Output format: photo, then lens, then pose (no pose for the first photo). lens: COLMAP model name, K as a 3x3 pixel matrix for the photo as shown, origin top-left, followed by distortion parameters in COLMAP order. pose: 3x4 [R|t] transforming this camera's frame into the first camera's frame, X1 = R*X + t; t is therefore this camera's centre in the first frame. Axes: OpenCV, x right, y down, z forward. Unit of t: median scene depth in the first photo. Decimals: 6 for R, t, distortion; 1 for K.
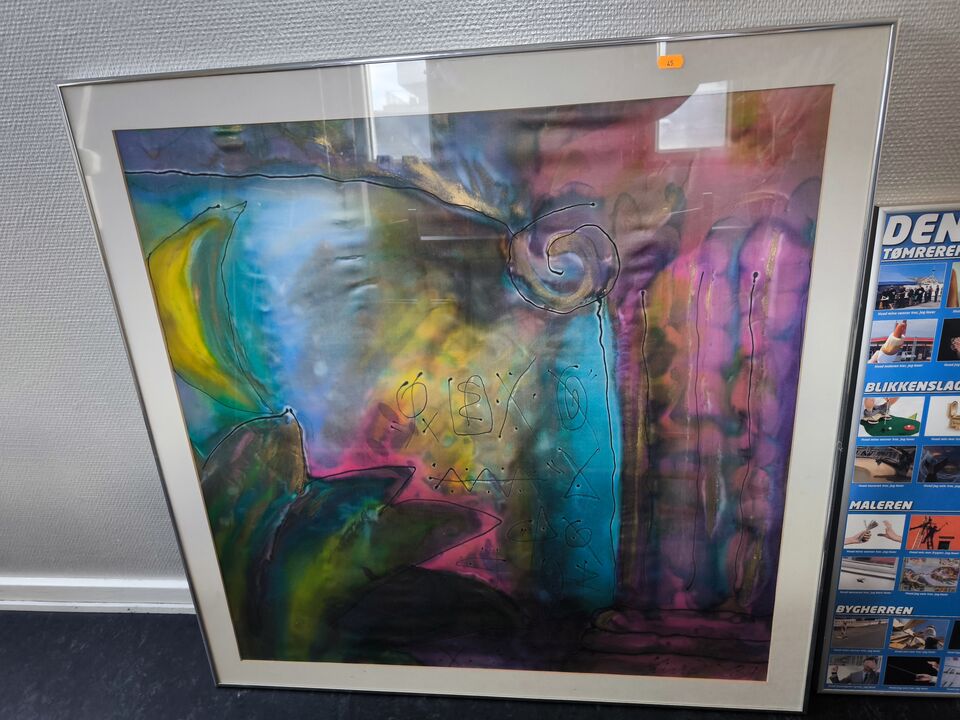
lens RADIAL K [[680.2, 0, 487.3], [0, 680.2, 358.8], [0, 0, 1]] dist [0.030989, -0.030118]
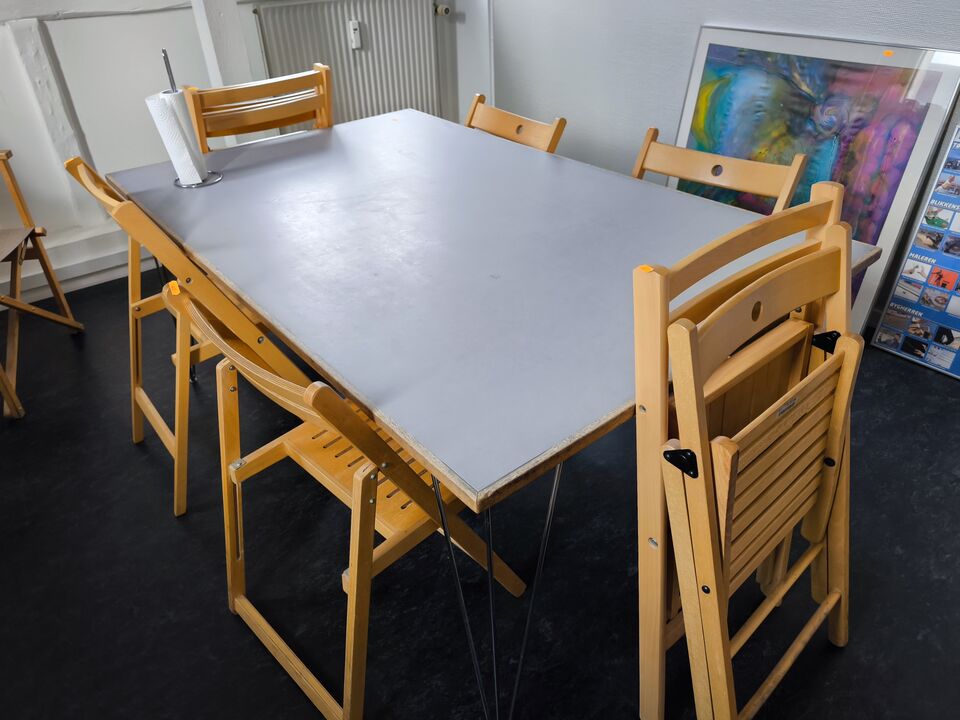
lens RADIAL K [[680.2, 0, 480.7], [0, 680.2, 355.2], [0, 0, 1]] dist [0.030989, -0.030118]
pose [[0.681795, 0.441934, -0.582967, 1.095823], [-0.380485, 0.894854, 0.233381, 0.559765], [0.624809, 0.062693, 0.778256, -1.835681]]
